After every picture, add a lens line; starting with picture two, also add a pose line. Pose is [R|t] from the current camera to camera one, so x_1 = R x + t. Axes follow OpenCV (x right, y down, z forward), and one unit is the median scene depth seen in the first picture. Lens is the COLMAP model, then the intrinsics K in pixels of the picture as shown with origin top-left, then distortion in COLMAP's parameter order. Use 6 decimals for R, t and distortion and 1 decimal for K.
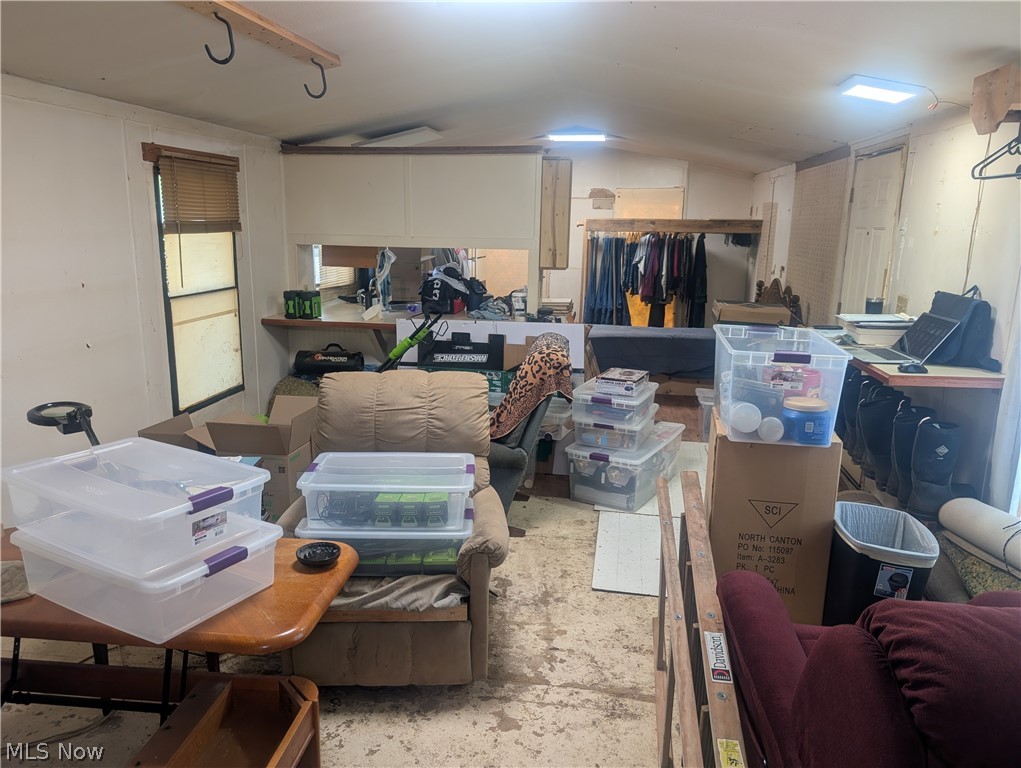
lens RADIAL K [[738.1, 0, 510.5], [0, 738.1, 384.0], [0, 0, 1]] dist [0.326191, -0.000274]
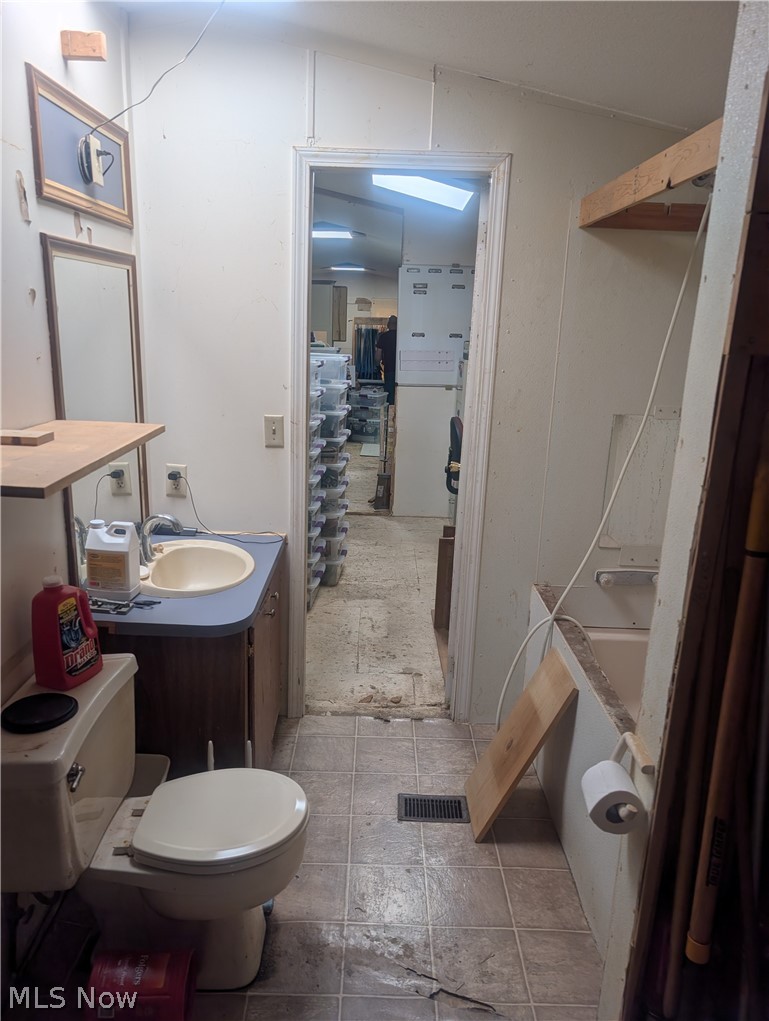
lens RADIAL K [[728.1, 0, 384.5], [0, 728.1, 510.5], [0, 0, 1]] dist [0.032726, -0.001476]
pose [[0.989438, -0.012285, 0.144436, -0.068001], [0.005942, 0.999002, 0.044268, 0.131759], [-0.144836, -0.042943, 0.988523, -0.595920]]
